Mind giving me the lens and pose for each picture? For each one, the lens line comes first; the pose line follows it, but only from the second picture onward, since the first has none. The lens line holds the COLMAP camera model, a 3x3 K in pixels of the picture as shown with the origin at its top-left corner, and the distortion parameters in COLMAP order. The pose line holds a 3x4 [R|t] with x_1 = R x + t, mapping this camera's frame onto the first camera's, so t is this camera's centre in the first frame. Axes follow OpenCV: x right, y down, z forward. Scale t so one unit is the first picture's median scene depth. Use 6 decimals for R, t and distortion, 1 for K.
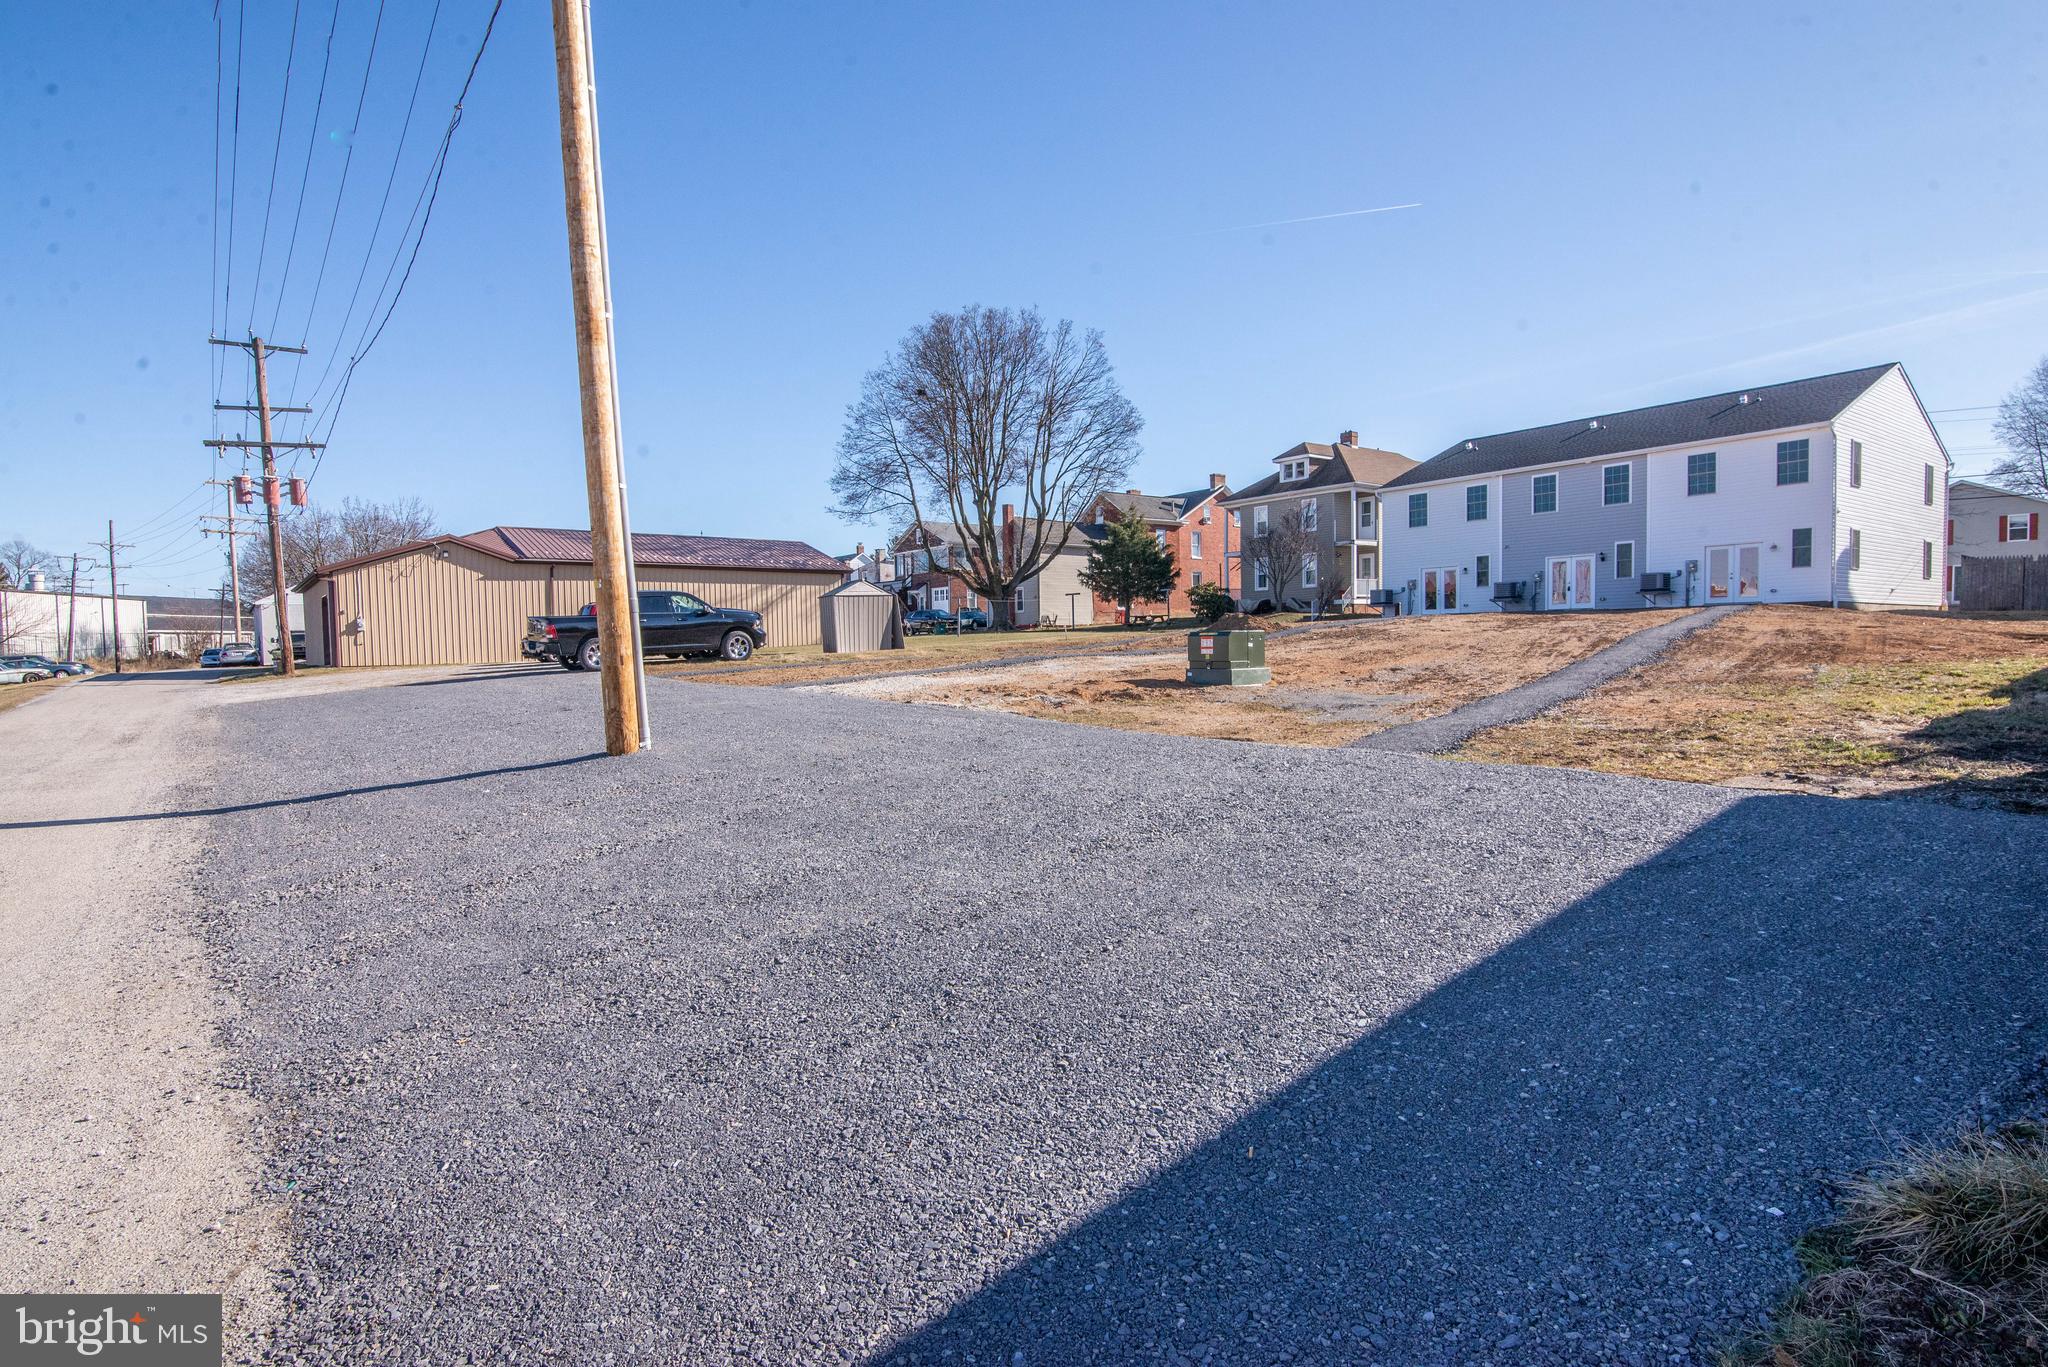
lens RADIAL K [[1095.0, 0, 1024.0], [0, 1095.0, 683.5], [0, 0, 1]] dist [0.000335, 0.000376]
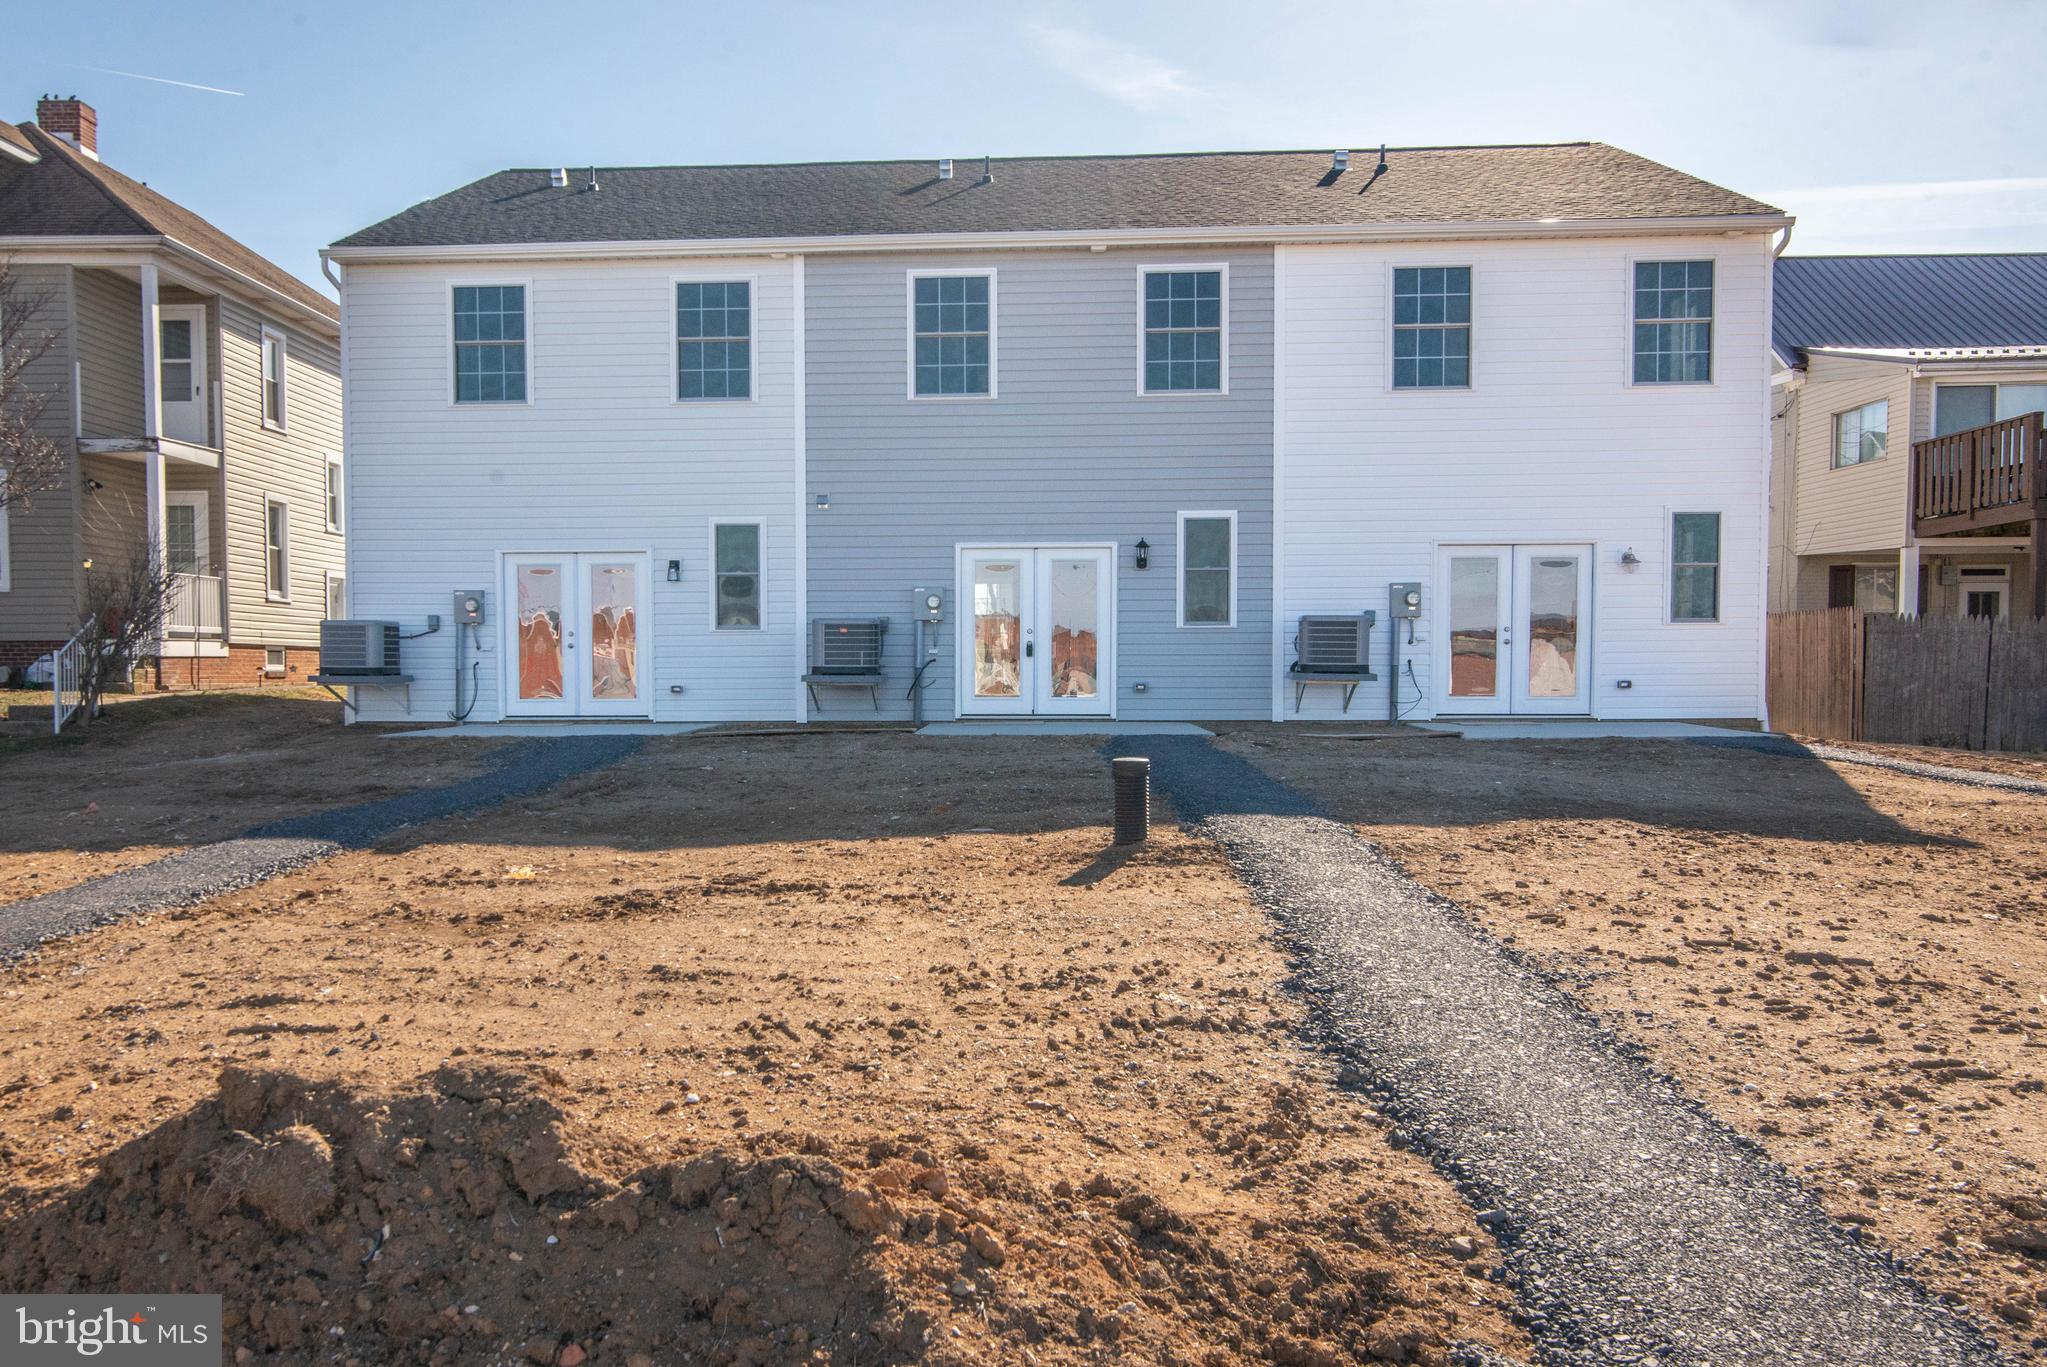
lens RADIAL K [[1729.0, 0, 945.7], [0, 1729.0, 753.2], [0, 0, 1]] dist [0.013542, -0.003353]
pose [[0.645538, -0.020274, 0.763459, 0.085987], [0.017157, 0.999780, 0.012043, -0.051515], [-0.763535, 0.005324, 0.645744, 0.568726]]
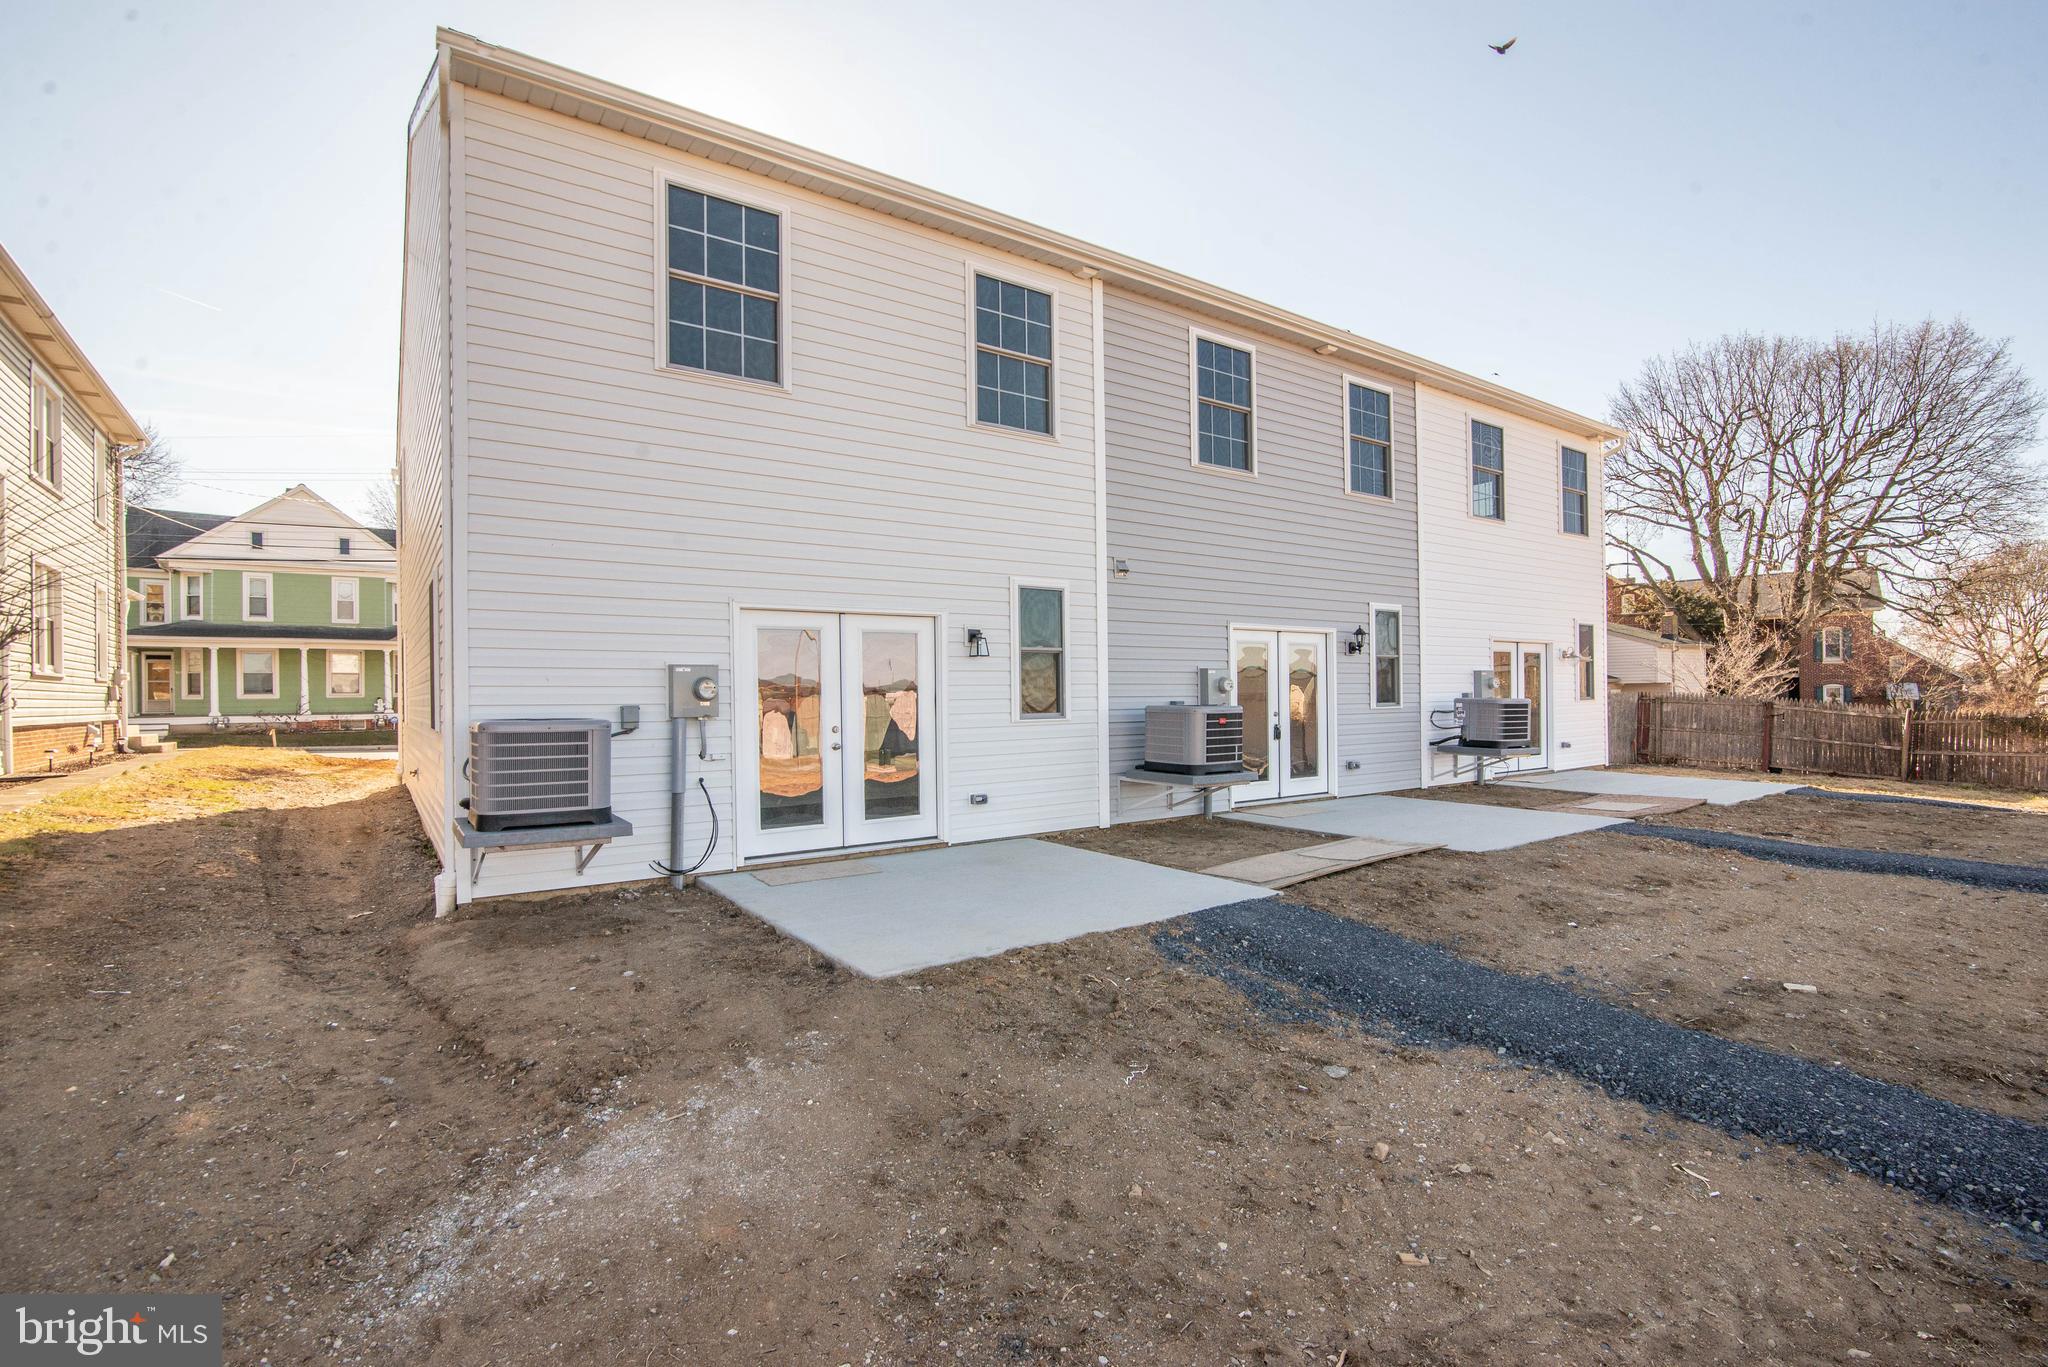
lens RADIAL K [[936.7, 0, 1038.9], [0, 936.7, 698.0], [0, 0, 1]] dist [-0.040650, 0.015369]
pose [[0.016865, 0.014508, 0.999753, 0.188548], [0.046160, 0.998817, -0.015273, -0.077418], [-0.998792, 0.046407, 0.016176, 0.862792]]
